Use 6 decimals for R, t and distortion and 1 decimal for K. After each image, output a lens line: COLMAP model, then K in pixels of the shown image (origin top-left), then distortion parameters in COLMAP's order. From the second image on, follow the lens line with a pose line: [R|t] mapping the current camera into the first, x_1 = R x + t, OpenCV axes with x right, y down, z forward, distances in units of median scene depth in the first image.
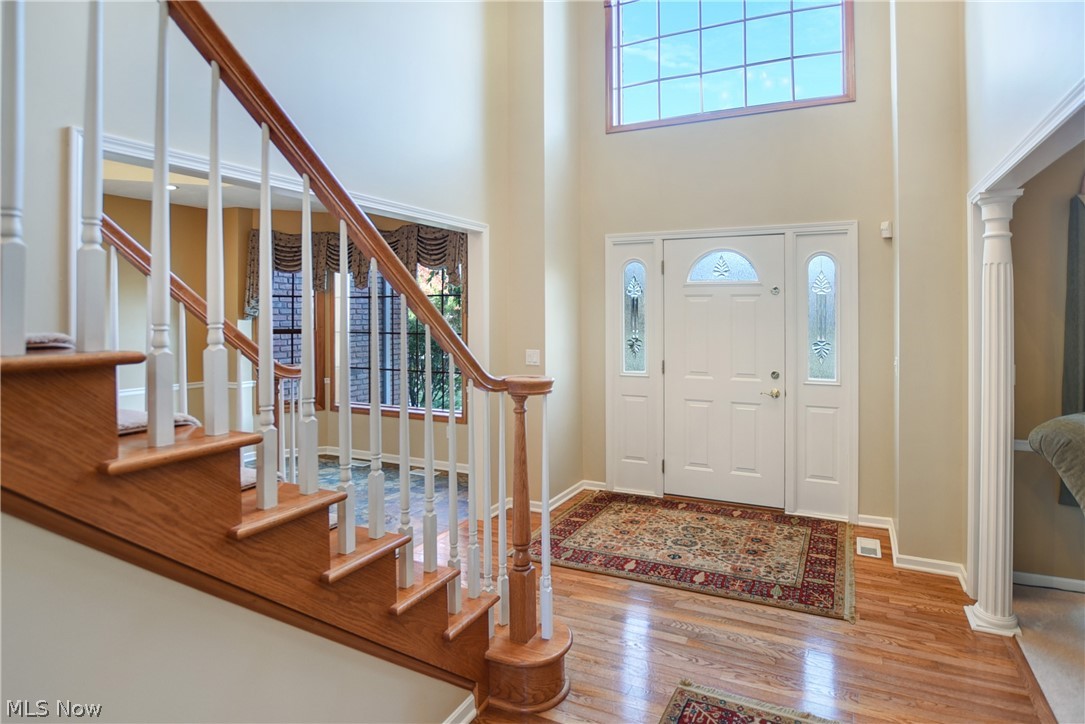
lens RADIAL K [[566.3, 0, 603.9], [0, 566.3, 322.4], [0, 0, 1]] dist [-0.026326, 0.003063]
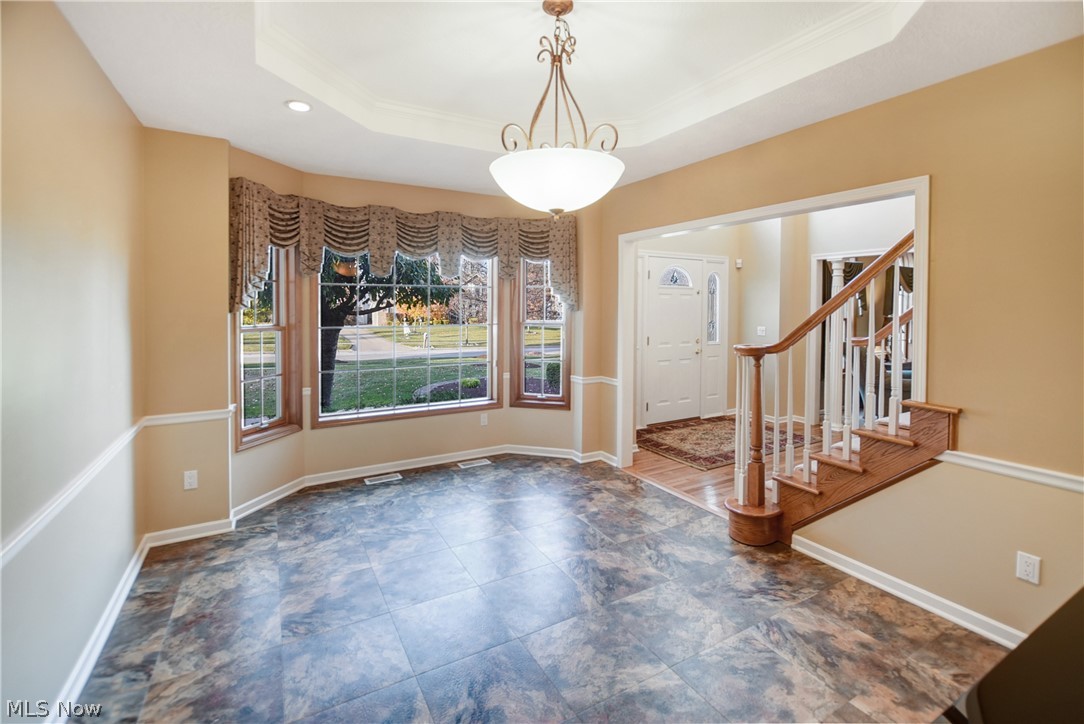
lens RADIAL K [[493.8, 0, 532.5], [0, 493.8, 318.0], [0, 0, 1]] dist [-0.005935, 0.001570]
pose [[0.607994, -0.018840, 0.793718, -1.387493], [0.007571, 0.999811, 0.017932, -0.009600], [-0.793905, -0.004893, 0.608022, 0.547942]]
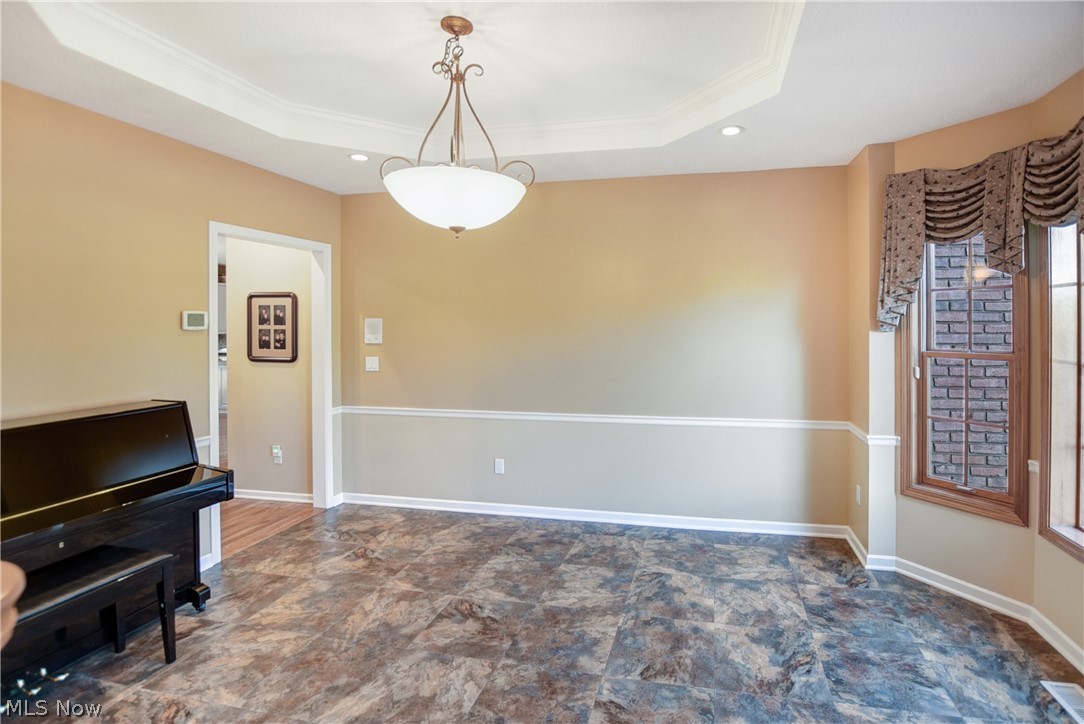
lens RADIAL K [[493.8, 0, 613.2], [0, 493.8, 326.1], [0, 0, 1]] dist [-0.005935, 0.001570]
pose [[0.229496, 0.006514, -0.973288, -0.294236], [-0.004494, 0.999974, 0.005633, -0.018778], [0.973299, 0.003081, 0.229519, 0.928777]]
